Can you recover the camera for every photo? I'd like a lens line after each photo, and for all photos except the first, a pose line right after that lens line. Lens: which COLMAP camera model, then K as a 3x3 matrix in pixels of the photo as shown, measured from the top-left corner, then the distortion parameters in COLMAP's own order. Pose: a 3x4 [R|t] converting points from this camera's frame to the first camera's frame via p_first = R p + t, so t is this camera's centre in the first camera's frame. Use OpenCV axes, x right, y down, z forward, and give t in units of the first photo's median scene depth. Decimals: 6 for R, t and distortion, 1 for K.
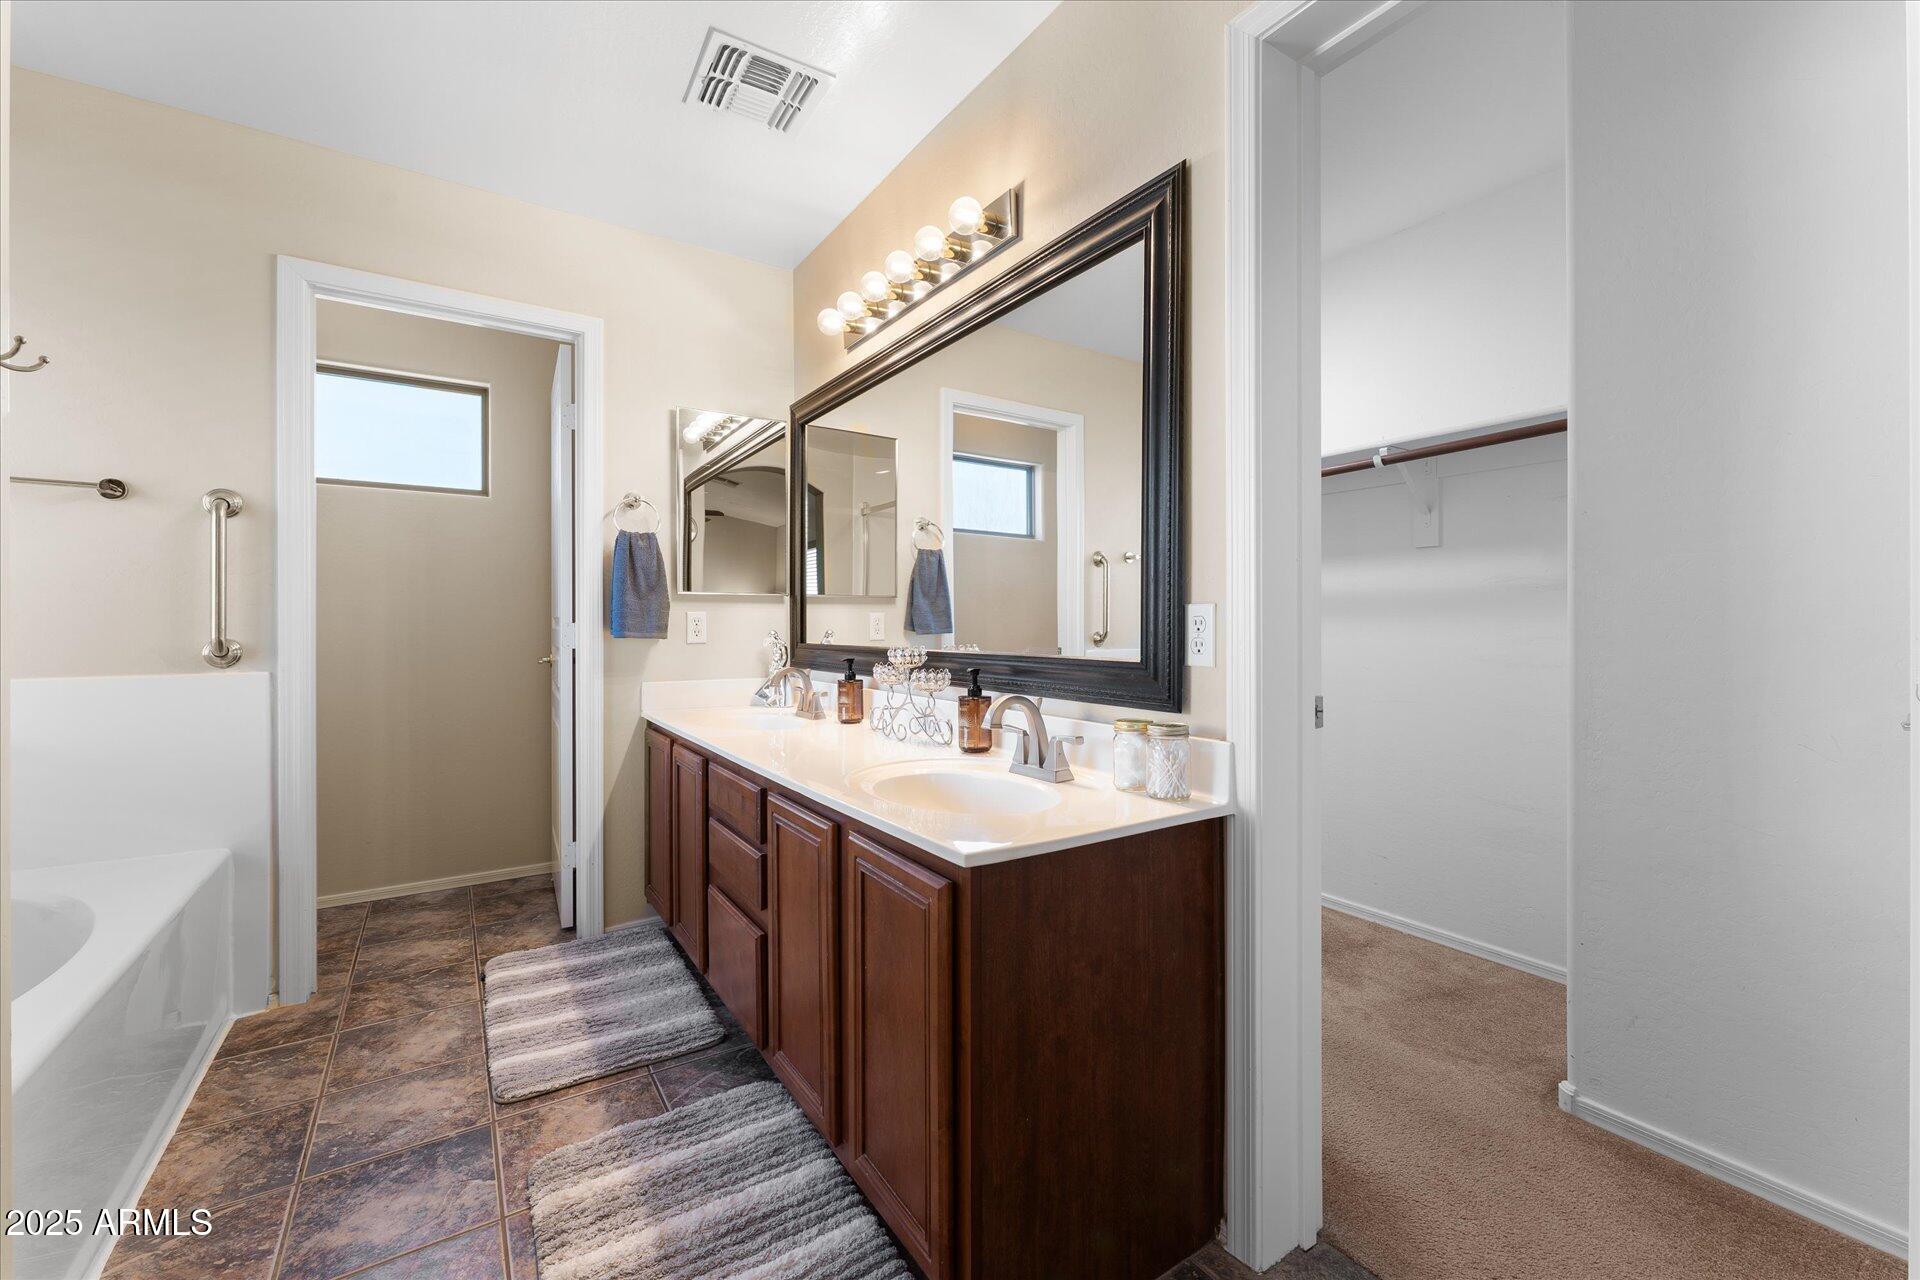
lens RADIAL K [[792.3, 0, 964.7], [0, 792.3, 631.8], [0, 0, 1]] dist [-0.016411, 0.001969]
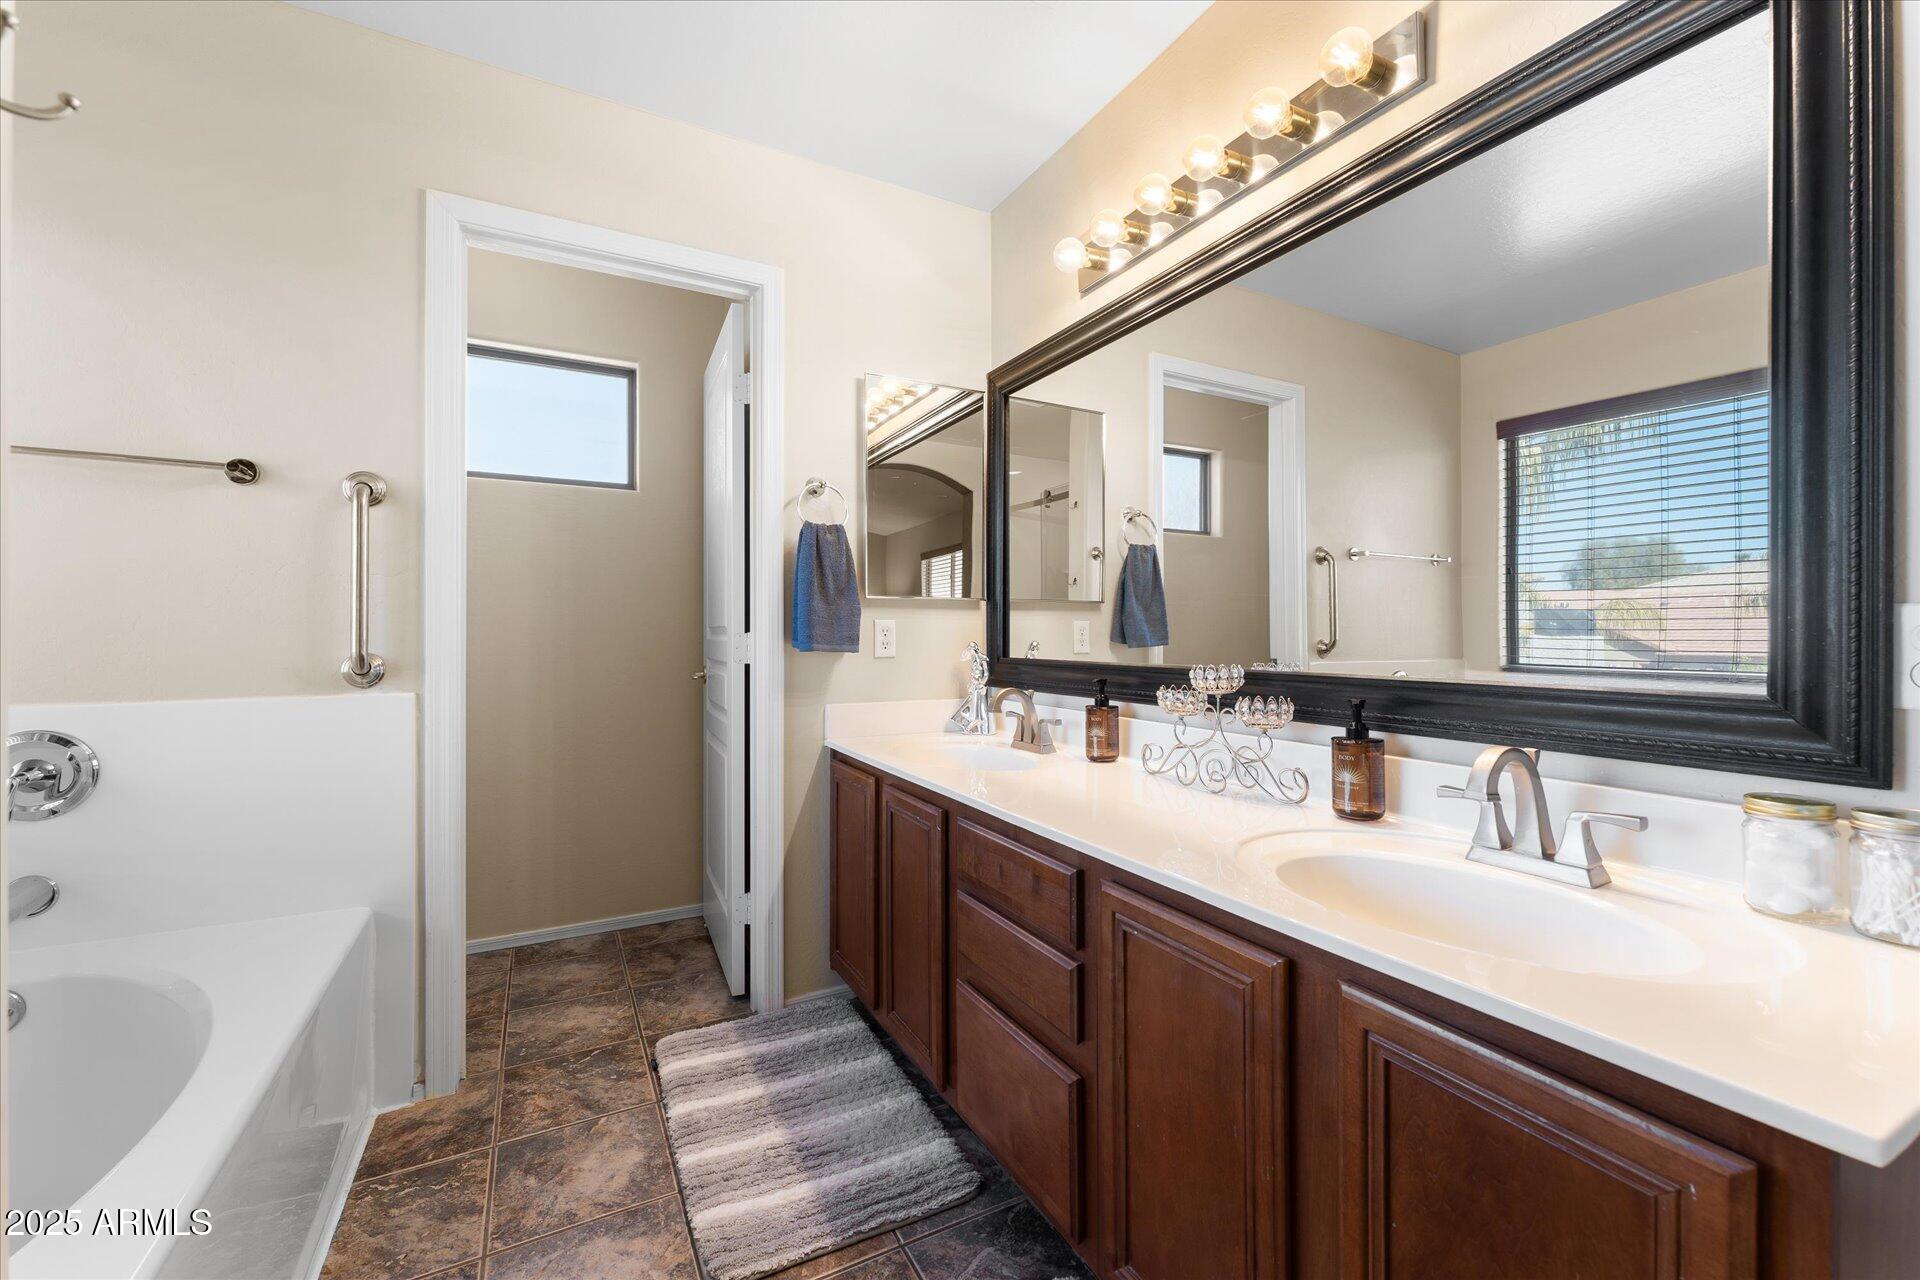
lens RADIAL K [[792.3, 0, 958.6], [0, 792.3, 636.1], [0, 0, 1]] dist [-0.016411, 0.001969]
pose [[0.994744, 0.000355, -0.102389, -0.229120], [-0.000871, 0.999987, -0.004996, -0.004943], [0.102386, 0.005059, 0.994732, 0.229064]]
